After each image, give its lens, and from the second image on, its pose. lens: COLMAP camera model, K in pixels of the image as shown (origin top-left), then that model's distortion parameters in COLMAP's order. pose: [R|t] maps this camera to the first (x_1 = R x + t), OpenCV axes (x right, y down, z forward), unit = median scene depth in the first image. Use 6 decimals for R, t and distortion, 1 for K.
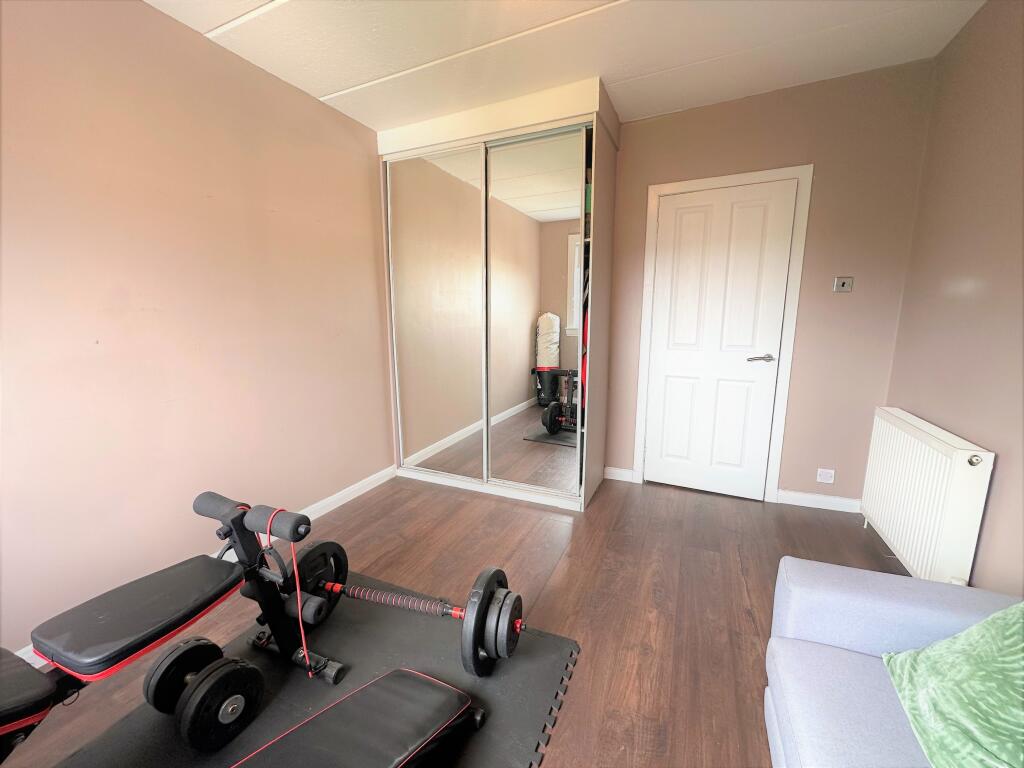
lens RADIAL K [[415.0, 0, 510.8], [0, 415.0, 385.7], [0, 0, 1]] dist [-0.002746, 0.000481]
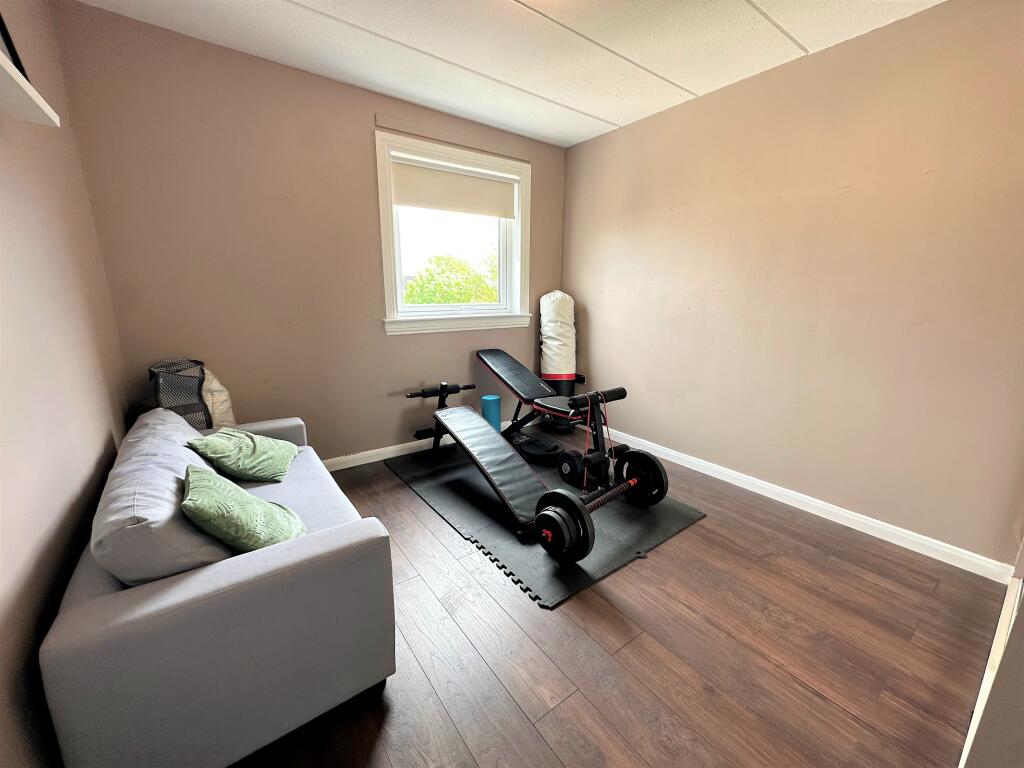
lens RADIAL K [[415.0, 0, 512.7], [0, 415.0, 383.3], [0, 0, 1]] dist [-0.002746, 0.000481]
pose [[-0.486497, 0.197203, -0.851135, 0.597523], [-0.153368, 0.939790, 0.305406, -0.140837], [0.860116, 0.279116, -0.426961, 0.720719]]
